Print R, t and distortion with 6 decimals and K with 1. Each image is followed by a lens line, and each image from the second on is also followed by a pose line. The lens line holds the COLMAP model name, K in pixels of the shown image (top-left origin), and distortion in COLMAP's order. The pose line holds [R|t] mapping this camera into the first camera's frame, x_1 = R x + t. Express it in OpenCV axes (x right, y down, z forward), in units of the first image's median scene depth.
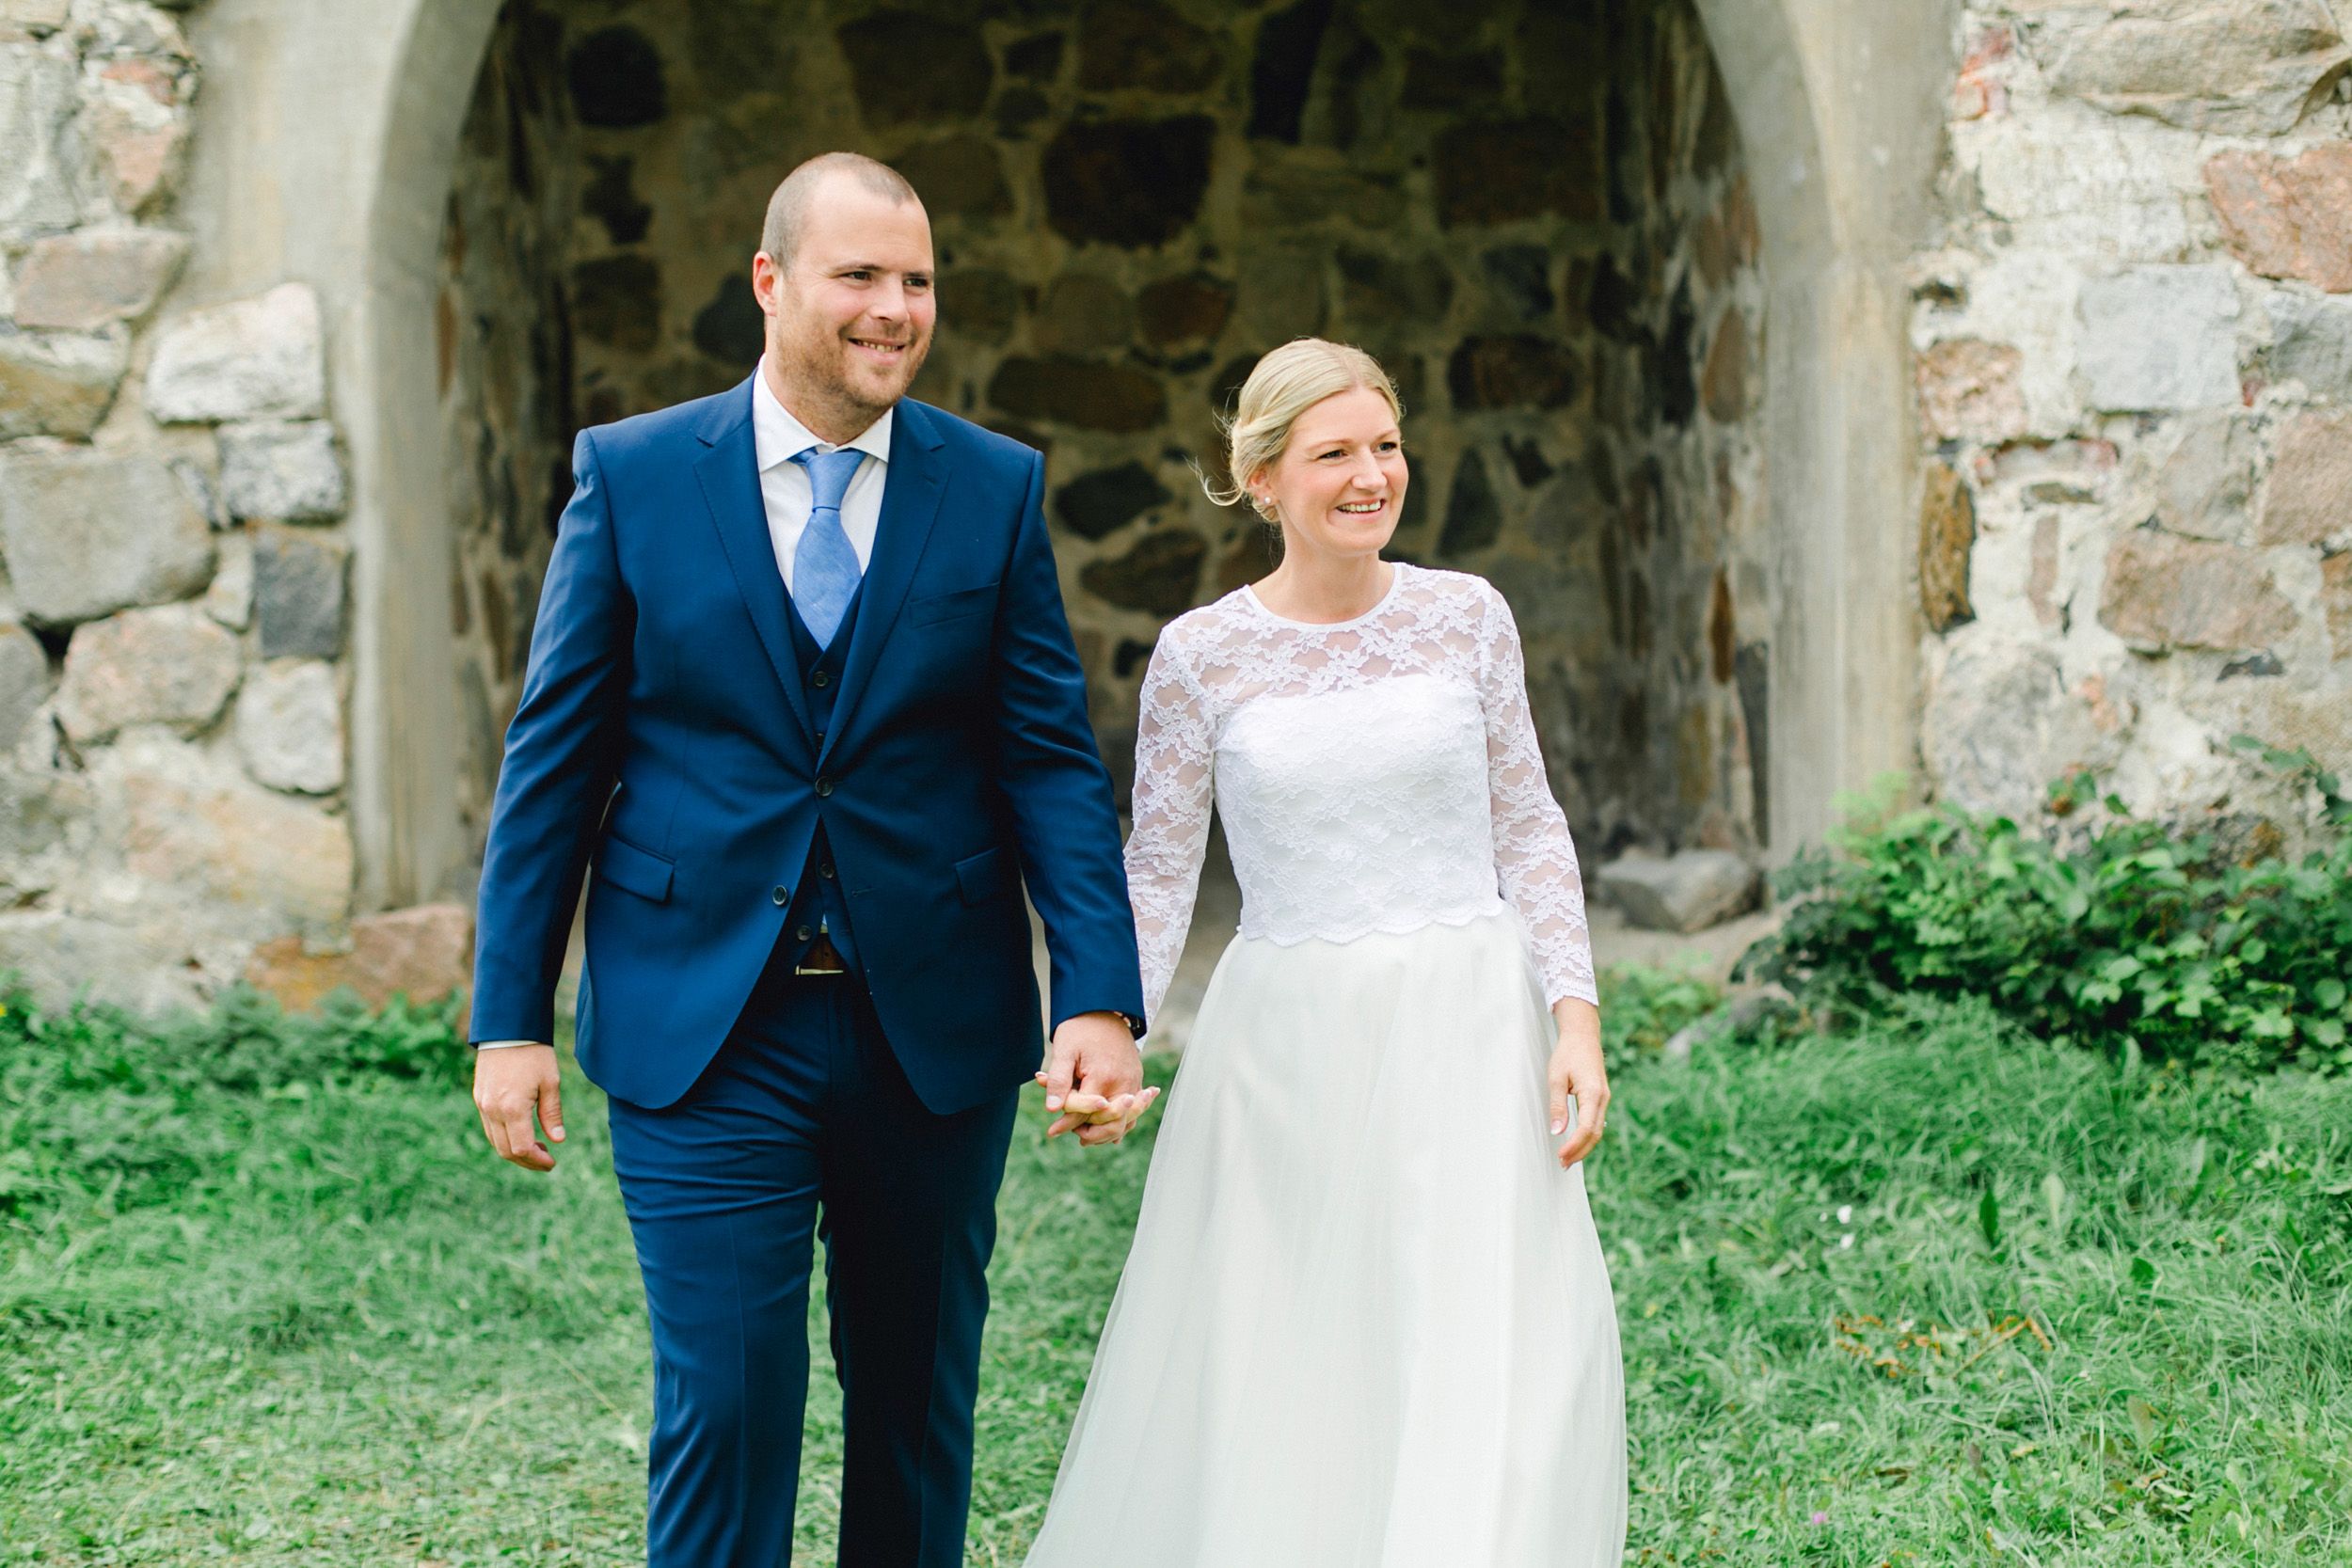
lens RADIAL K [[3648.7, 0, 1231.5], [0, 3648.7, 775.9], [0, 0, 1]] dist [0.005566, 0.000000]
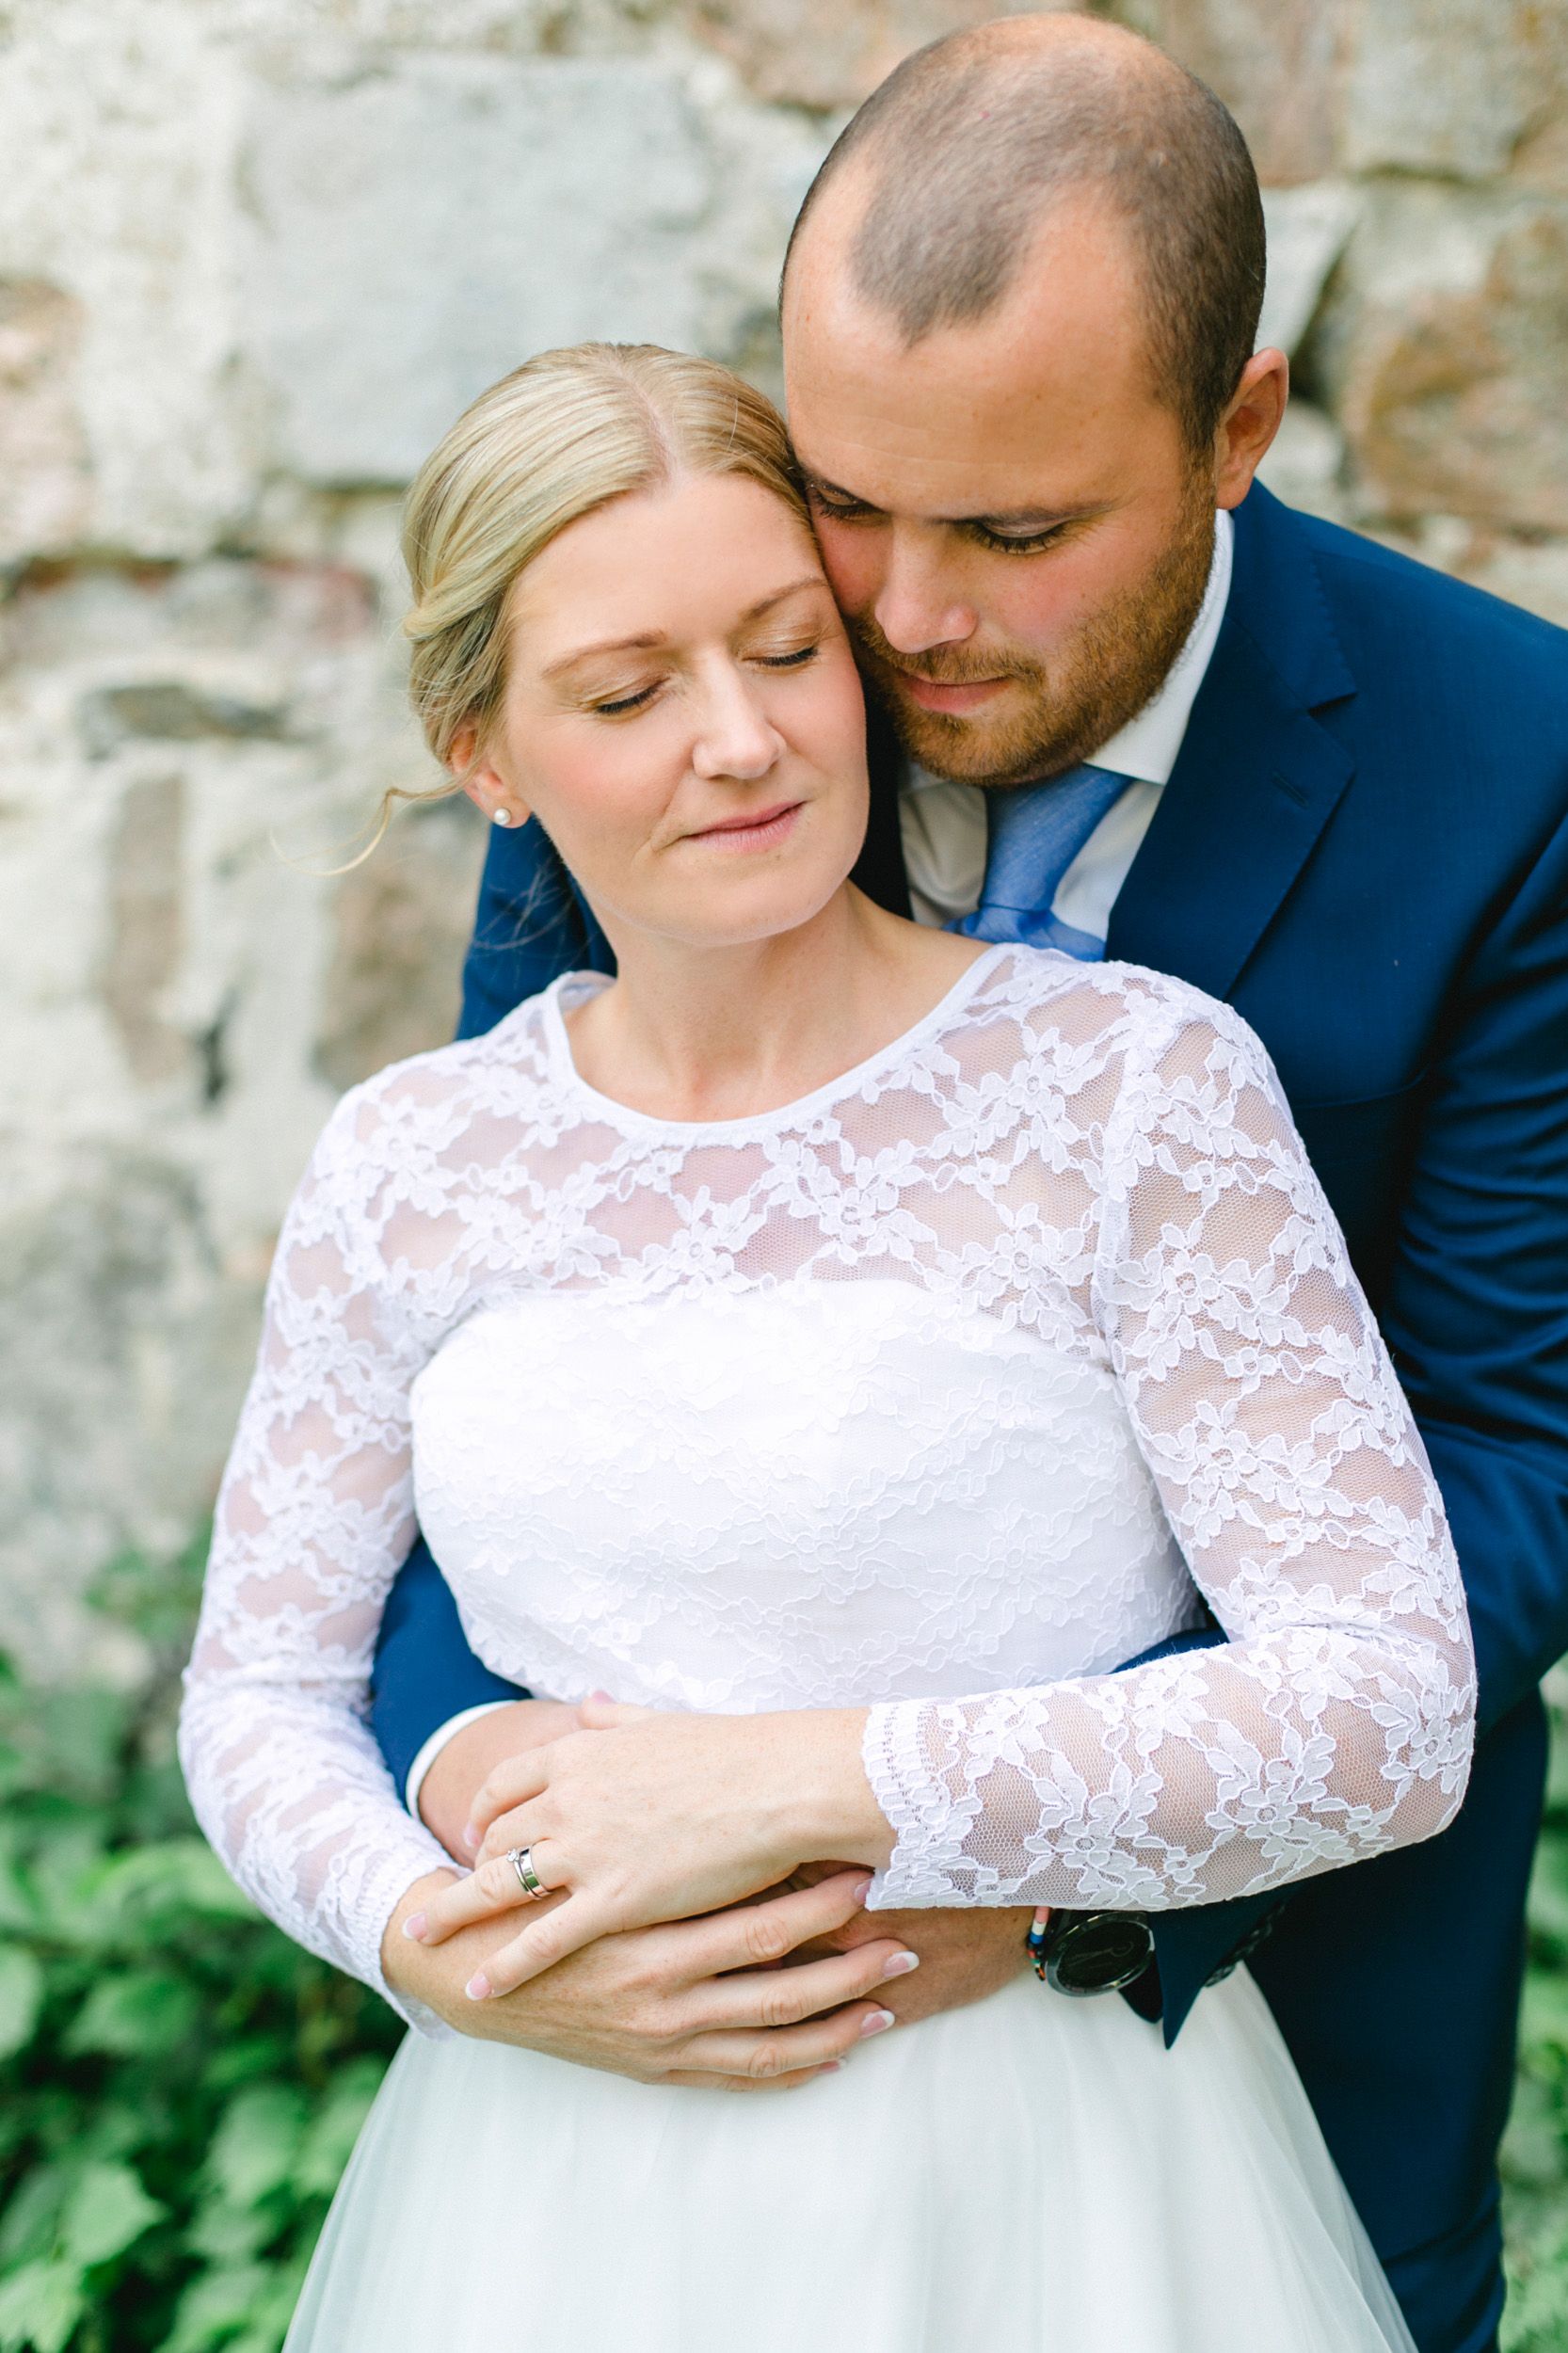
lens RADIAL K [[3650.6, 0, 777.7], [0, 3650.6, 1177.1], [0, 0, 1]] dist [0.005566, 0.000000]
pose [[0.999104, 0.024309, 0.034656, 0.271988], [-0.027471, 0.995204, 0.093885, -0.067428], [-0.032207, -0.094753, 0.994980, 0.641889]]
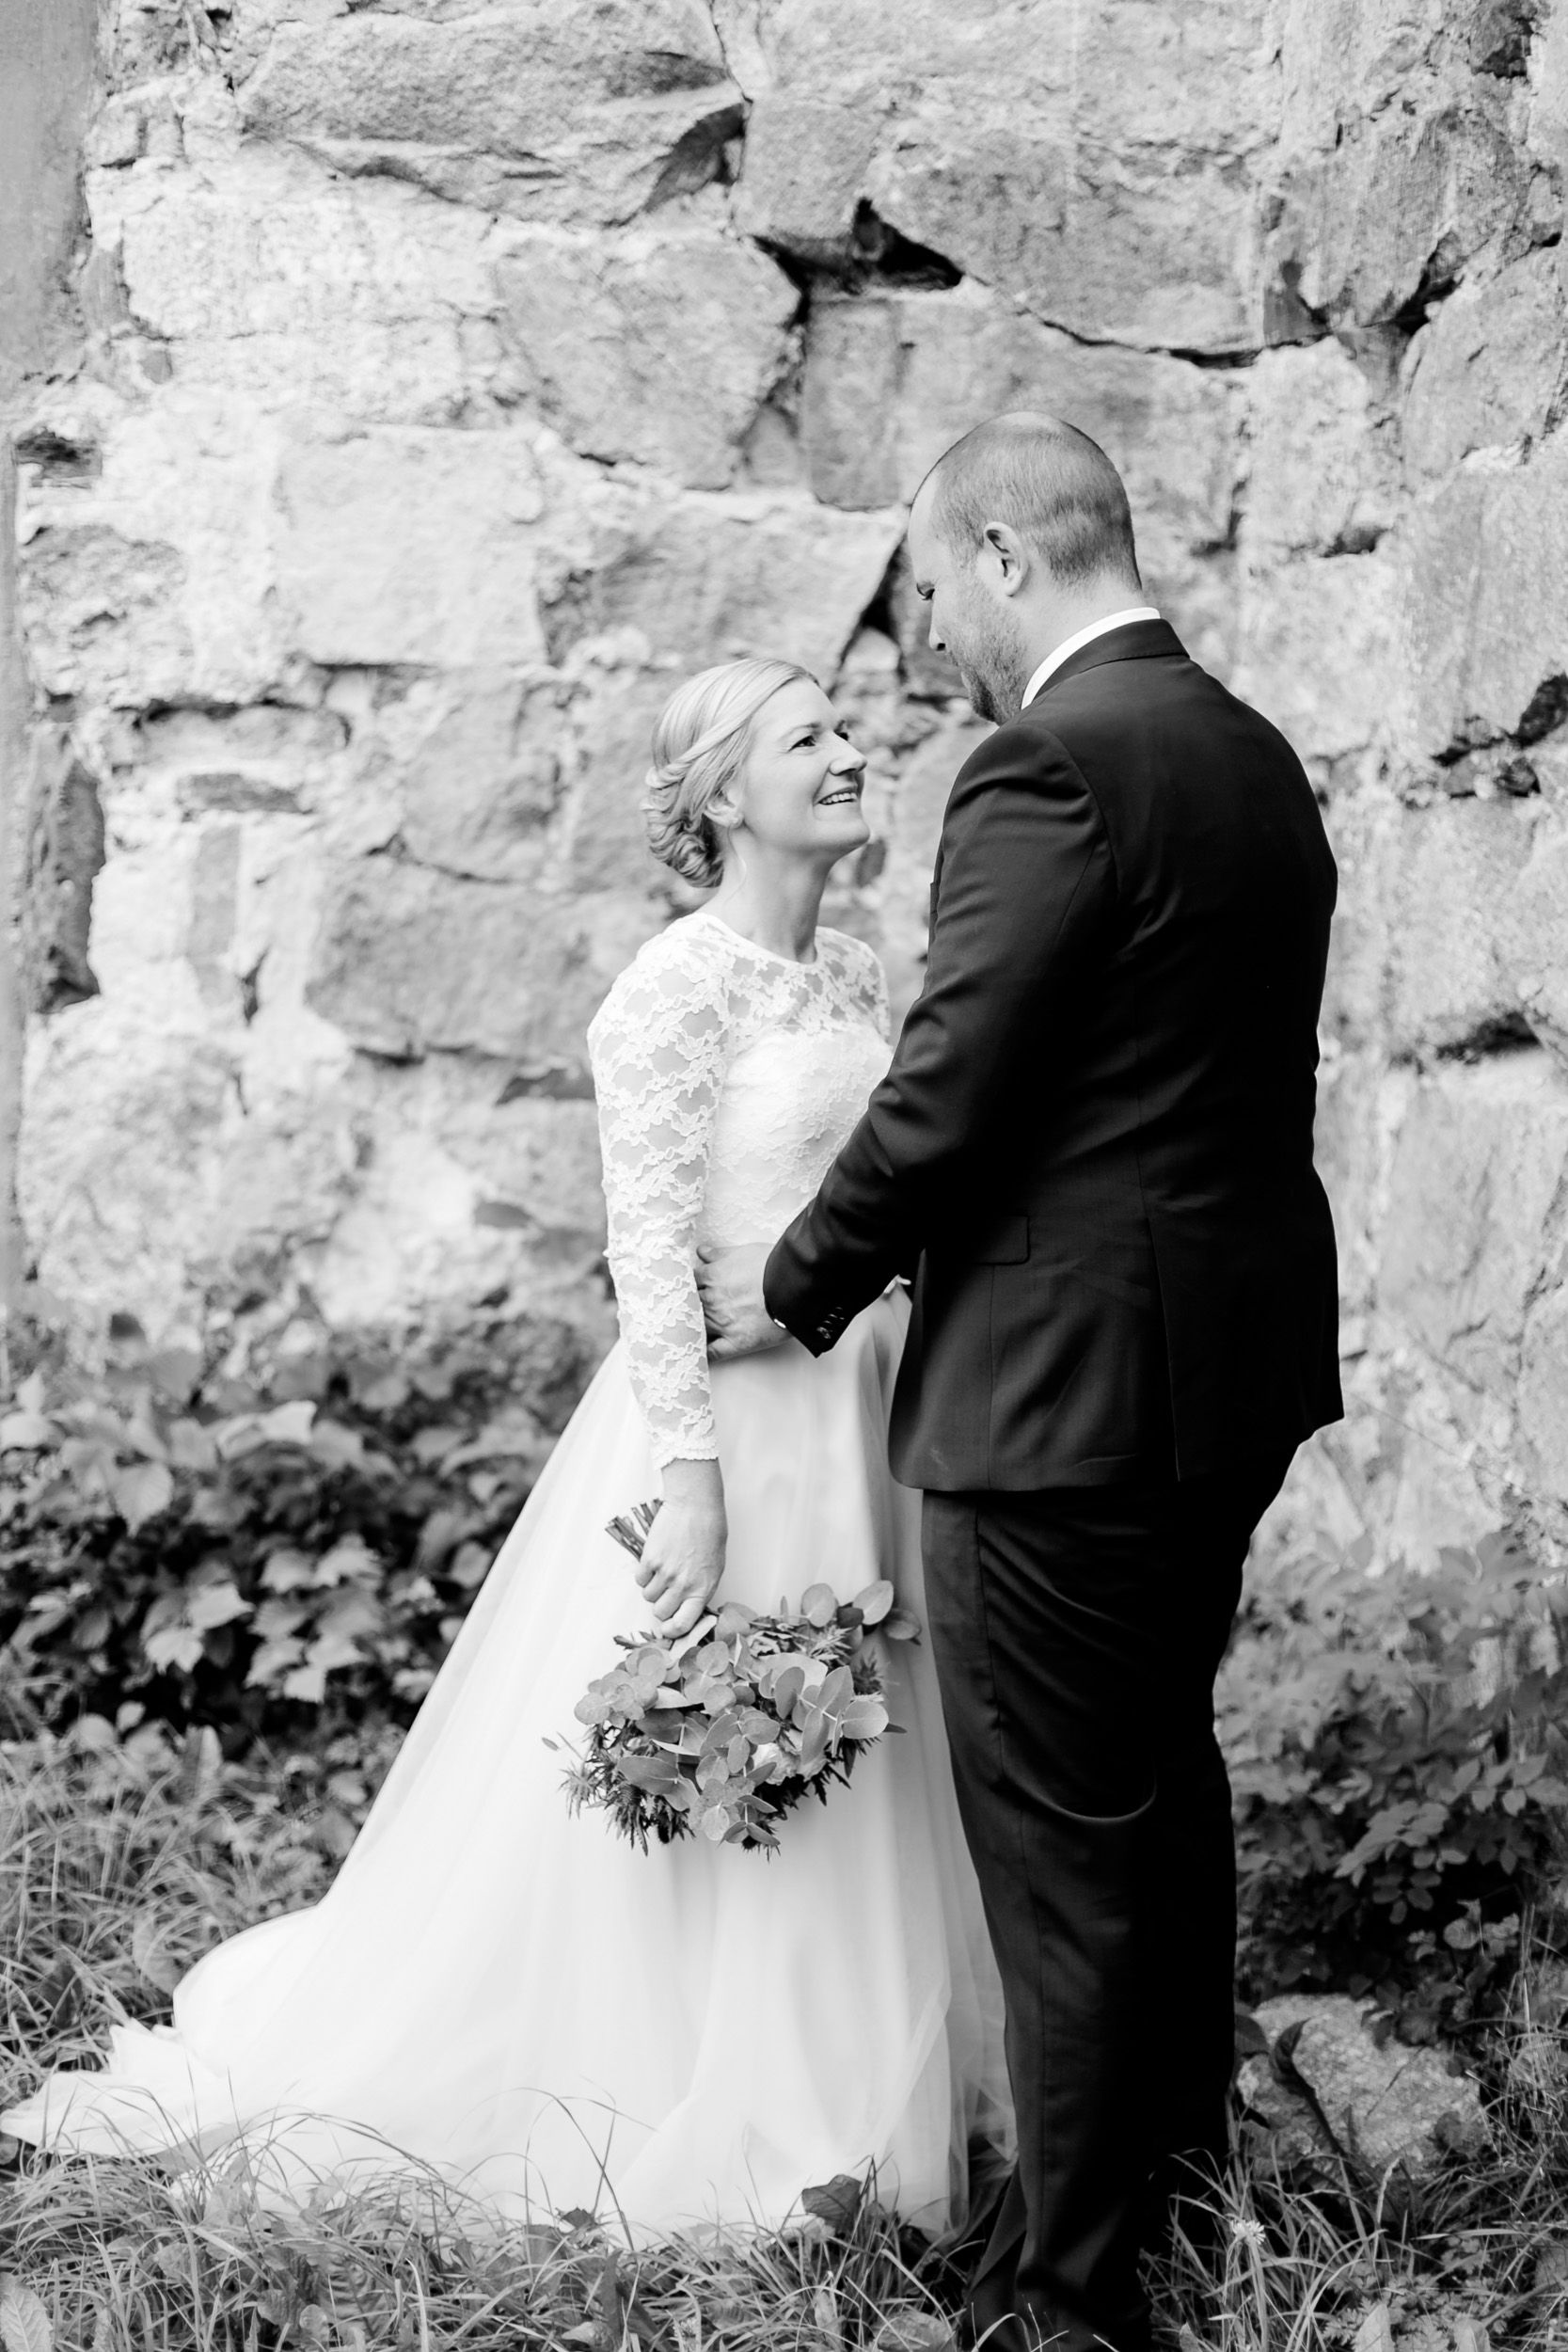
lens RADIAL K [[3648.7, 0, 774.7], [0, 3648.7, 1181.5], [0, 0, 1]] dist [0.005566, 0.000000]
pose [[0.993422, 0.036086, 0.108674, 0.251107], [-0.043657, 0.996722, 0.068110, -0.057936], [-0.105860, -0.072407, 0.991741, 0.375363]]
